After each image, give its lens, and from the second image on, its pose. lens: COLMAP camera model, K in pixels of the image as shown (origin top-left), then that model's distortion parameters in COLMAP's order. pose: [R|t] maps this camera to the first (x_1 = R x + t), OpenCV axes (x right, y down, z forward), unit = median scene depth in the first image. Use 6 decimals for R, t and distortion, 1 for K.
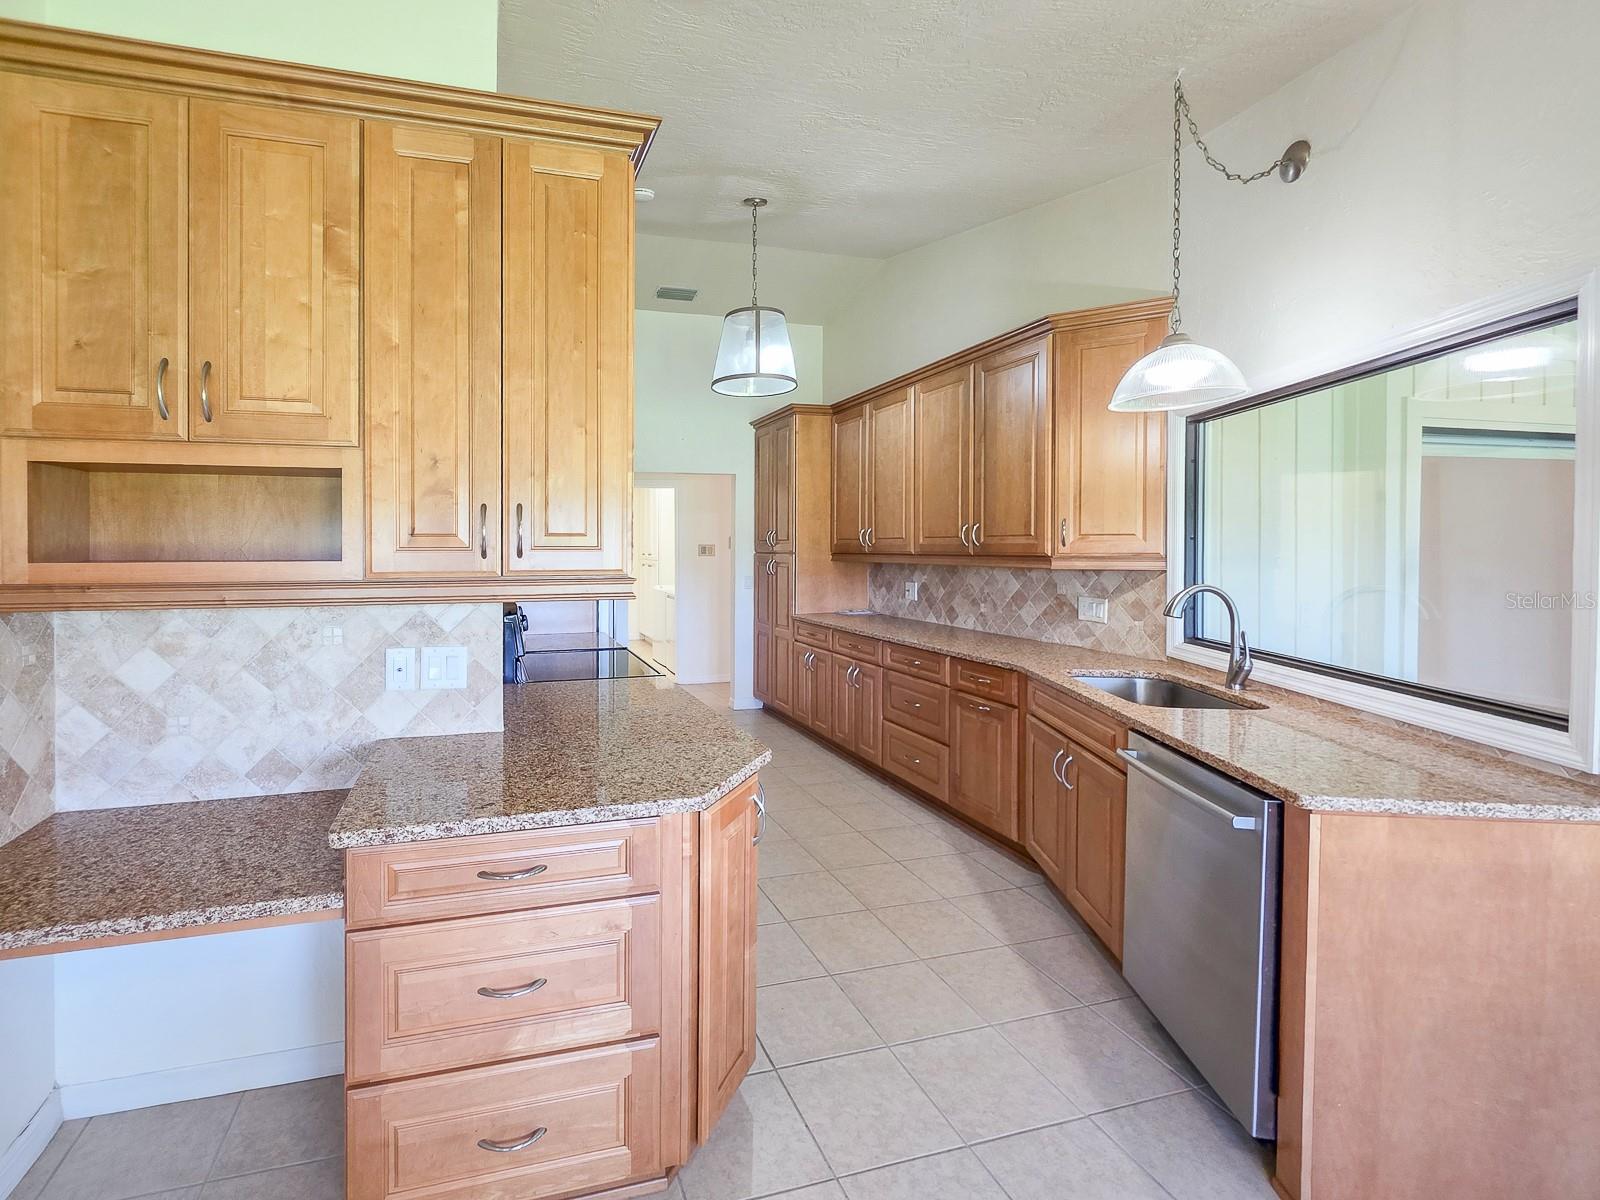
lens RADIAL K [[719.7, 0, 724.3], [0, 719.7, 559.5], [0, 0, 1]] dist [-0.000185, -0.000222]
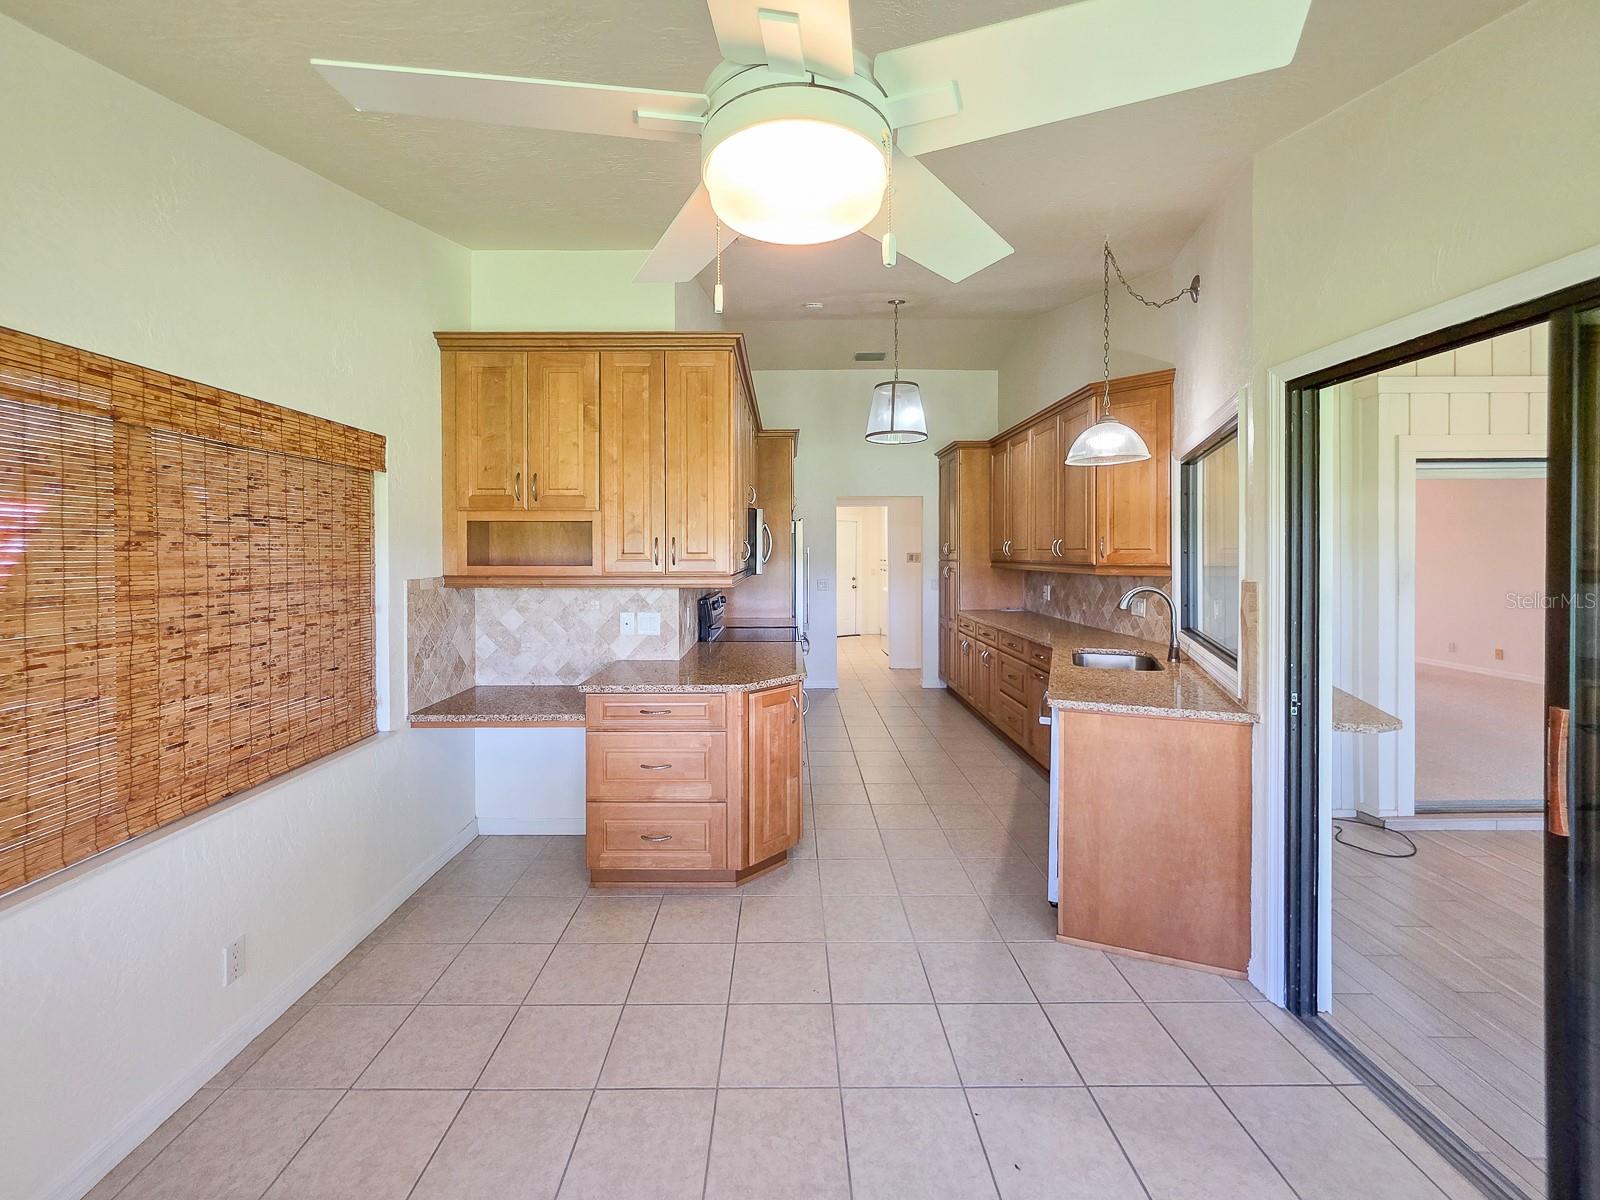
lens RADIAL K [[638.5, 0, 791.4], [0, 638.5, 574.0], [0, 0, 1]] dist [0.001112, 0.000130]
pose [[0.962514, 0.010372, -0.271035, 0.481748], [-0.006409, 0.999859, 0.015503, -0.006700], [0.271158, -0.013184, 0.962445, -0.567297]]
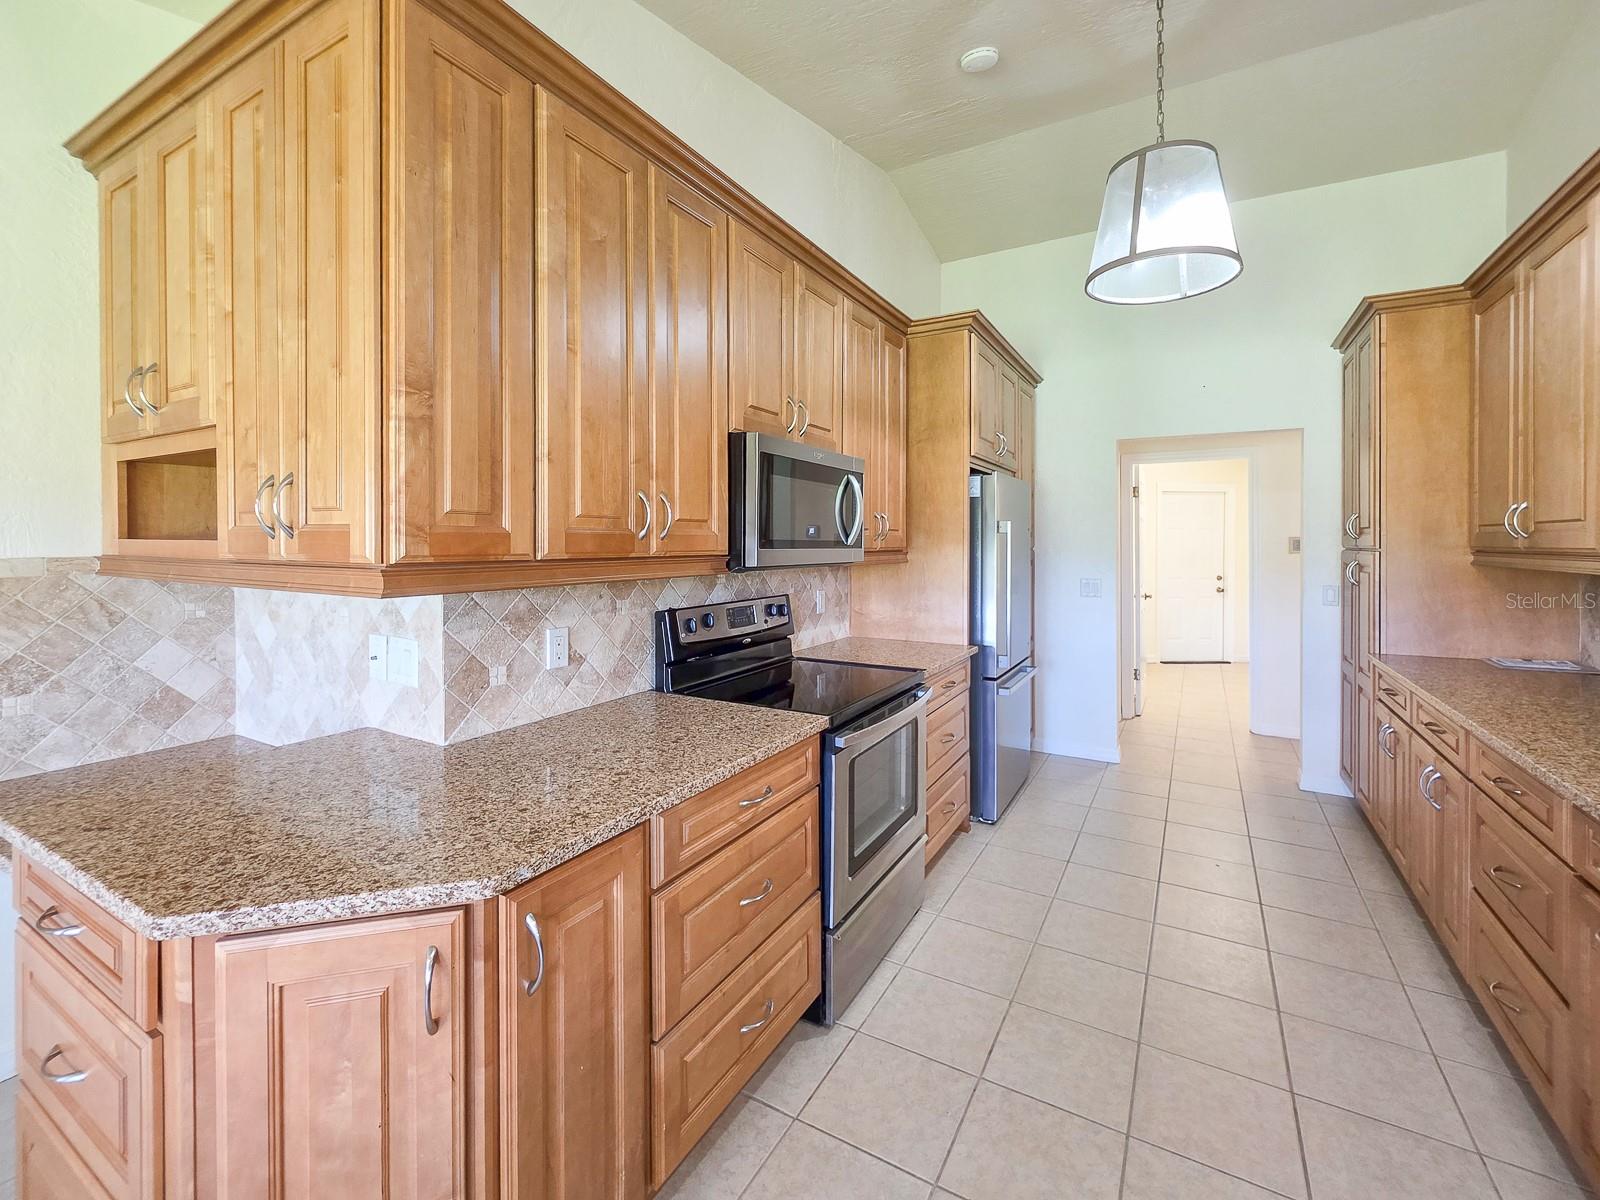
lens RADIAL K [[720.5, 0, 697.2], [0, 720.5, 548.7], [0, 0, 1]] dist [-0.000695, 0.000186]
pose [[0.677750, 0.015699, -0.735125, 0.625736], [-0.019938, 0.999797, 0.002969, -0.002935], [0.735022, 0.012645, 0.677925, 0.771545]]
